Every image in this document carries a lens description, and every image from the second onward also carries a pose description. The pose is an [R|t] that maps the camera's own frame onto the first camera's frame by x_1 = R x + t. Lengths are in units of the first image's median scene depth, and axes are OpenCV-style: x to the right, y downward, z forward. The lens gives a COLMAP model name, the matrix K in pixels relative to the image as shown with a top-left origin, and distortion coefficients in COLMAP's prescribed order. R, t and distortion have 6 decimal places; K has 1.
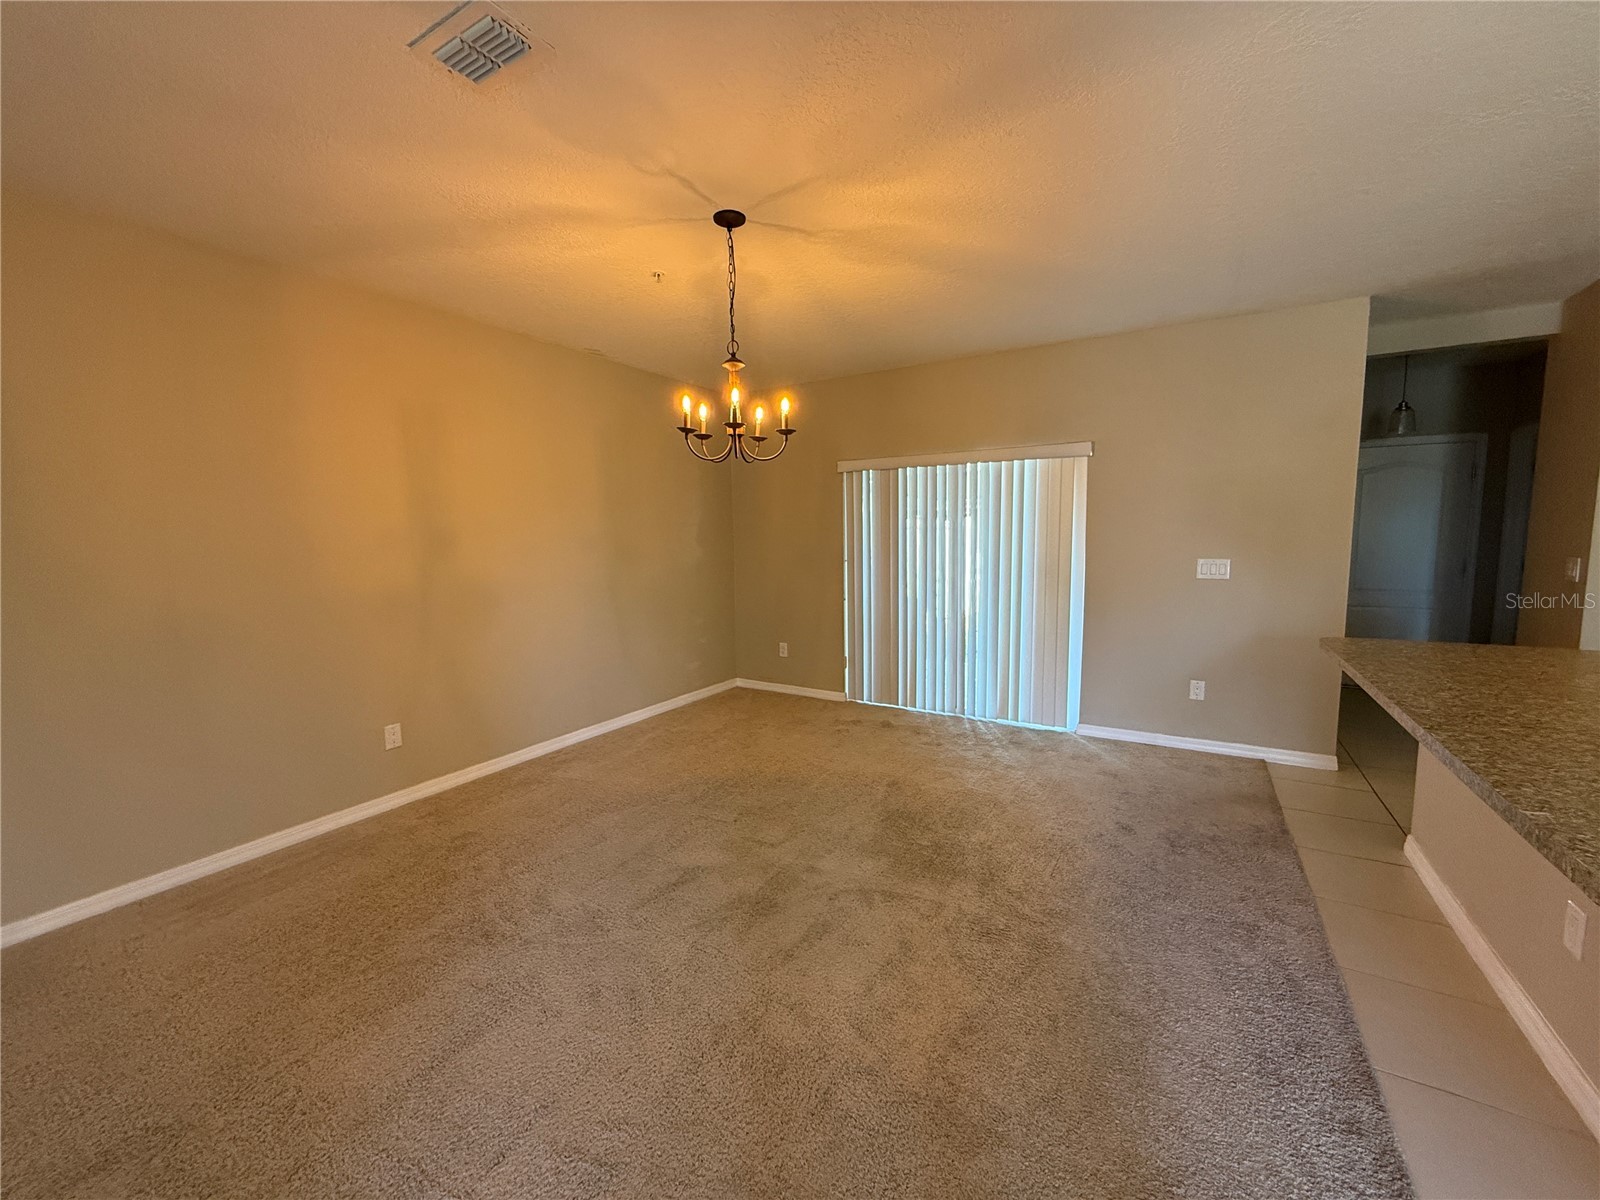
lens RADIAL K [[637.1, 0, 796.8], [0, 637.1, 601.1], [0, 0, 1]] dist [-0.001073, 0.000060]
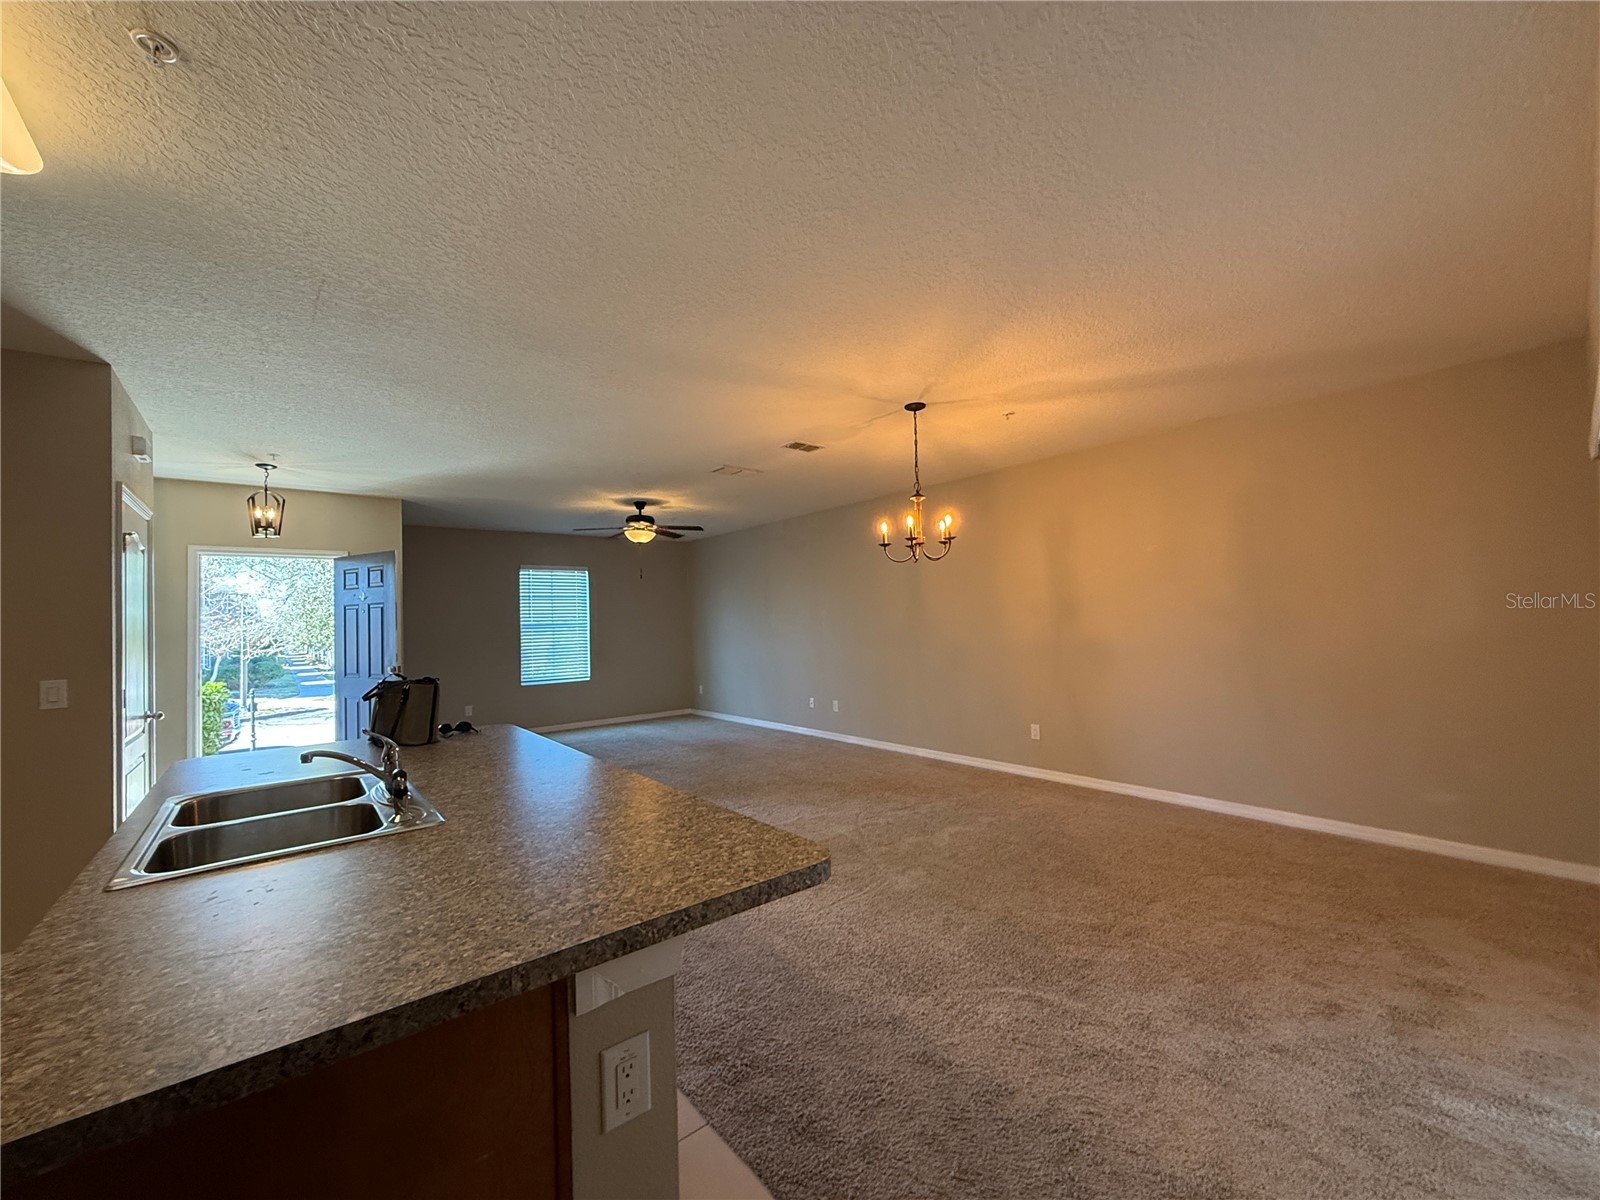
lens RADIAL K [[637.1, 0, 796.8], [0, 637.1, 601.1], [0, 0, 1]] dist [-0.001073, 0.000060]
pose [[-0.337405, -0.003296, -0.941354, 0.871633], [-0.068368, 0.997439, 0.021012, -0.087345], [0.938874, 0.071448, -0.336766, 0.776849]]
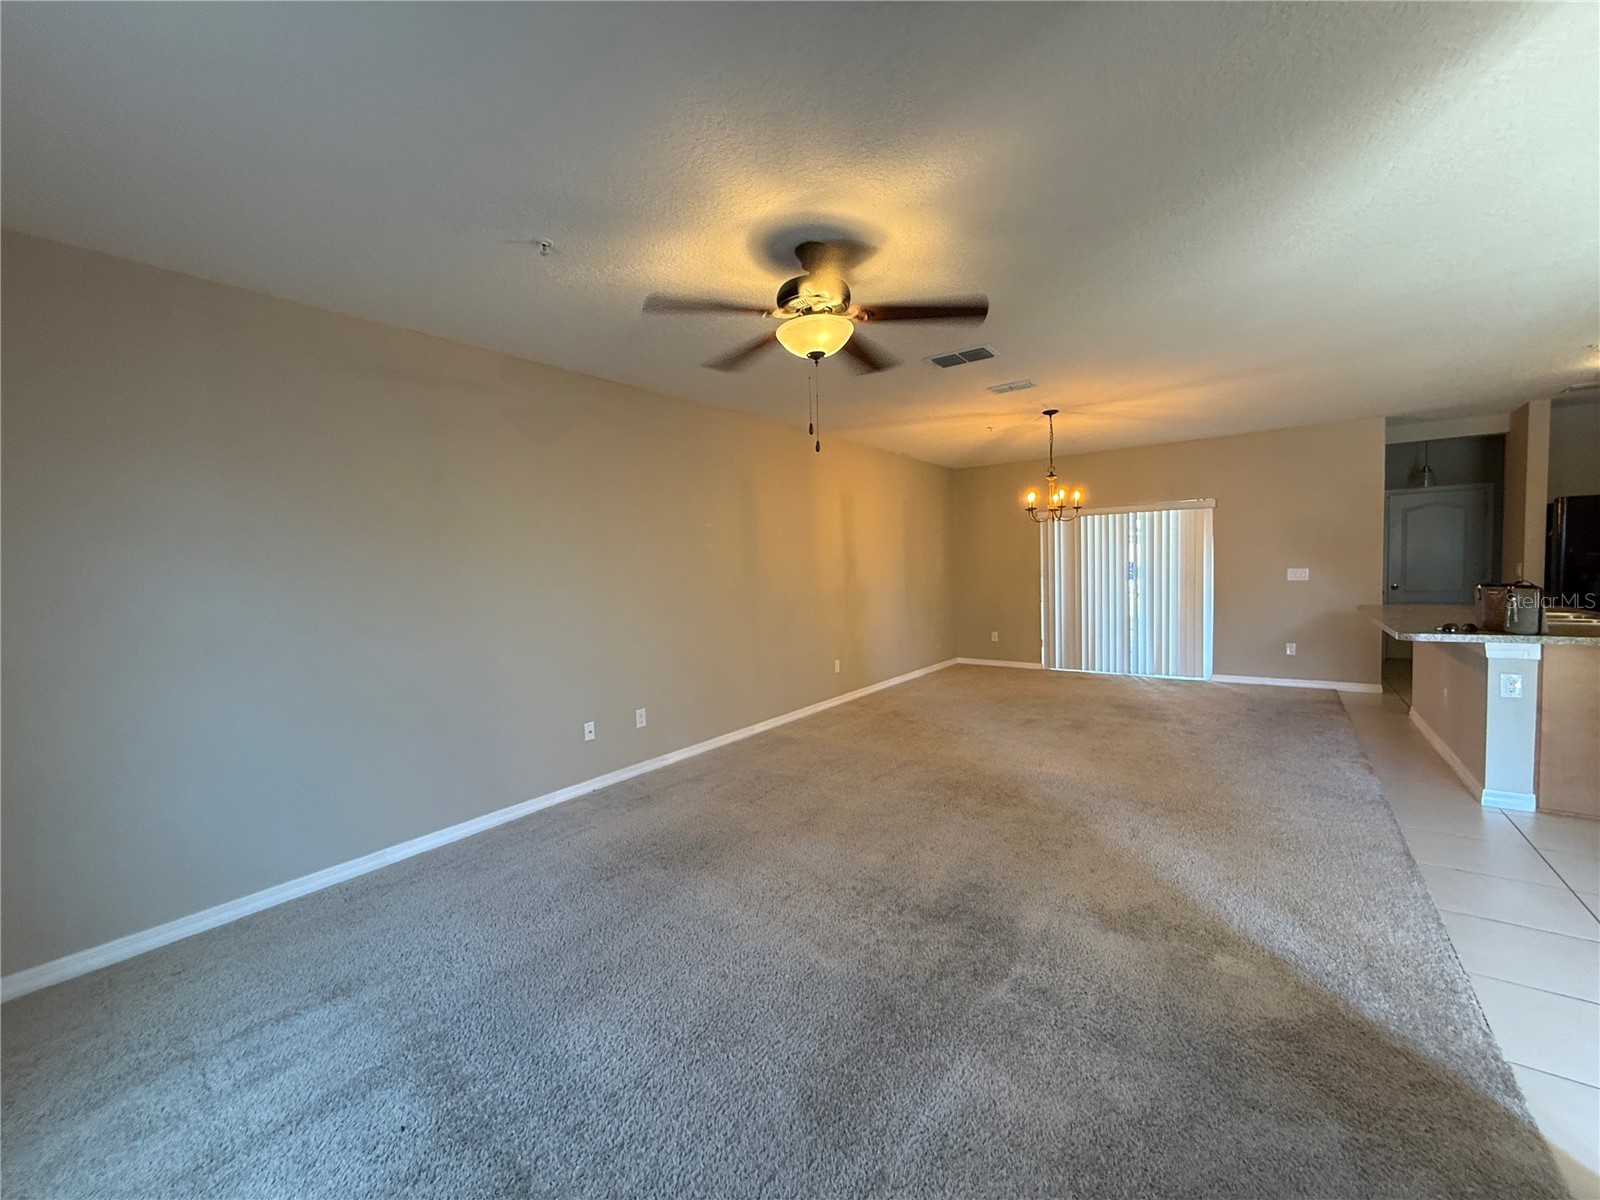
lens RADIAL K [[636.8, 0, 795.6], [0, 636.8, 599.2], [0, 0, 1]] dist [-0.001782, -0.000111]
pose [[0.994970, -0.009596, -0.099709, -0.463510], [0.004214, 0.998529, -0.054052, 0.093334], [0.100081, 0.053360, 0.993547, -0.742336]]
